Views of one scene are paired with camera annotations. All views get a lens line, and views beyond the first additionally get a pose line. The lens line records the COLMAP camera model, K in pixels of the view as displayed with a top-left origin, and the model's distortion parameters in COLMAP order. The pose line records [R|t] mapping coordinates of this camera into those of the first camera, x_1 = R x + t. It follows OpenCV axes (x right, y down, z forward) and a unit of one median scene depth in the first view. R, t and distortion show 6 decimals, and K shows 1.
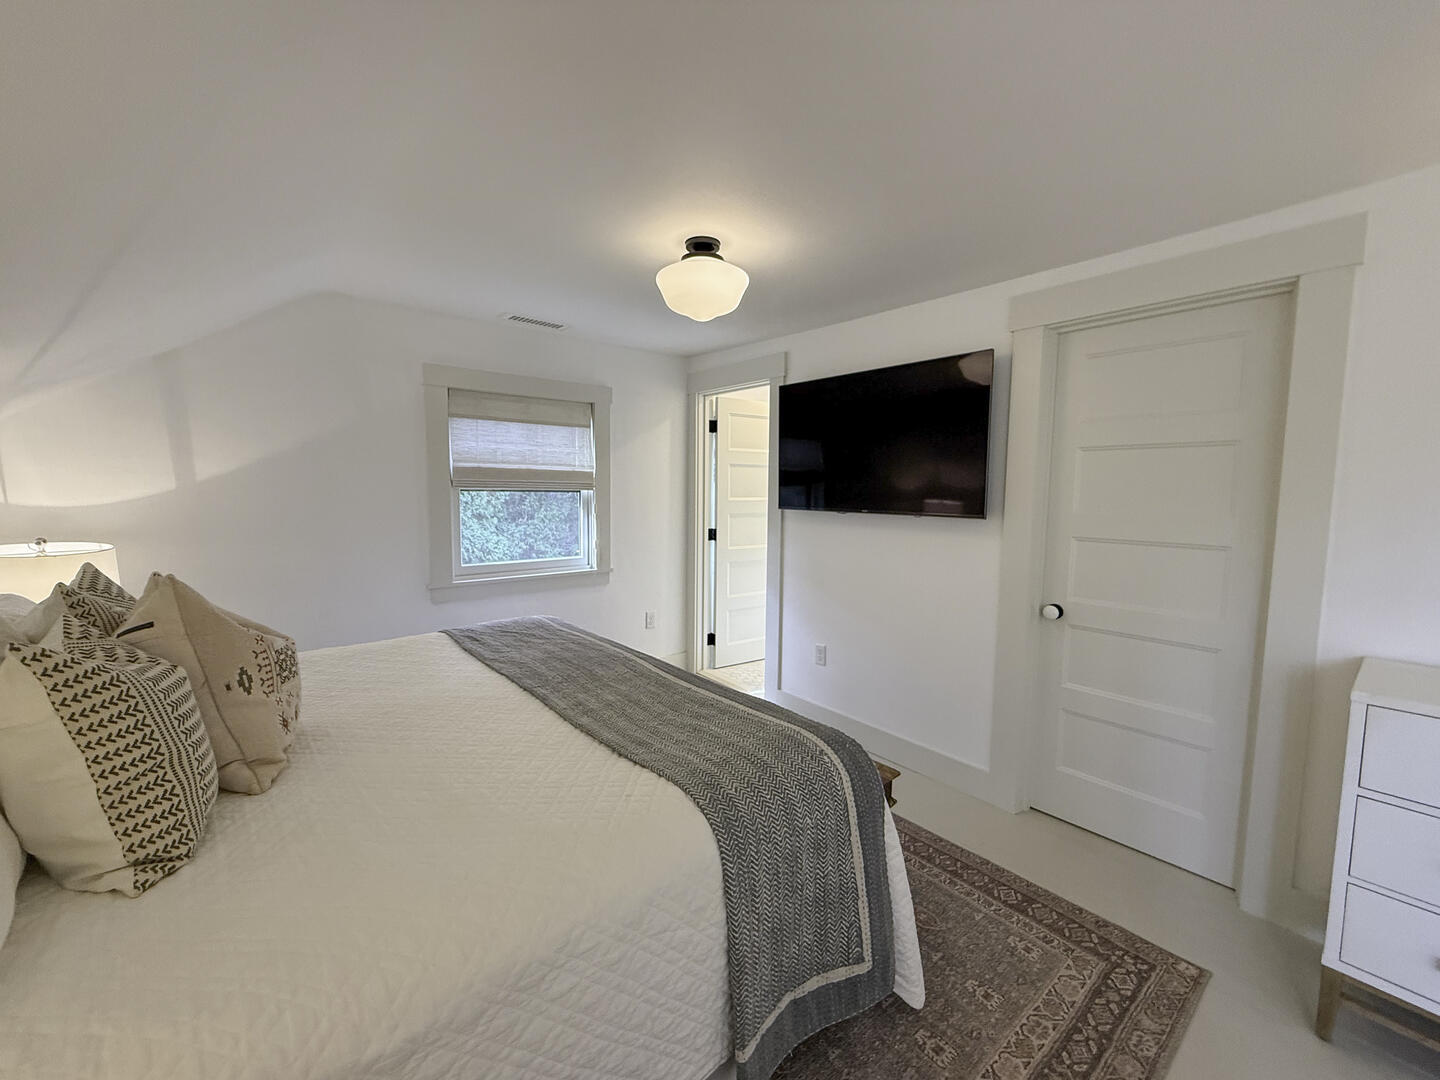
lens RADIAL K [[581.3, 0, 720.0], [0, 581.3, 540.0], [0, 0, 1]] dist [0.001522, -0.000152]
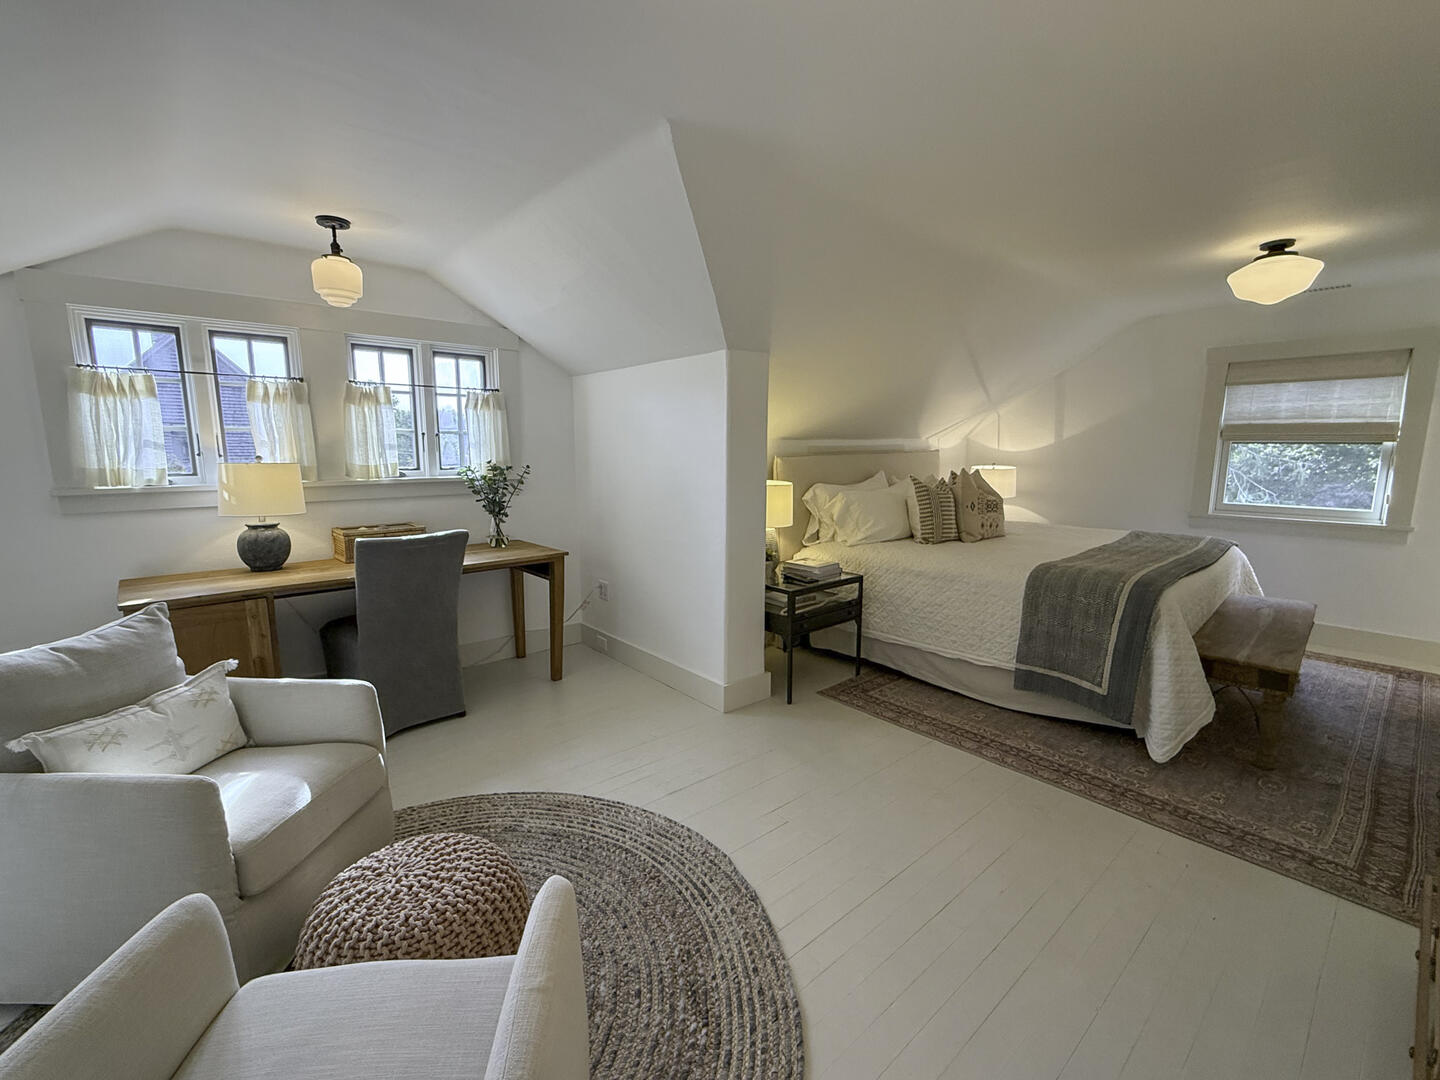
lens RADIAL K [[613.7, 0, 711.5], [0, 613.7, 540.6], [0, 0, 1]] dist [-0.001102, -0.000165]
pose [[0.011019, 0.141289, -0.989907, 0.887506], [-0.091848, 0.985925, 0.139699, 0.041699], [0.995712, 0.089381, 0.023841, -0.140597]]
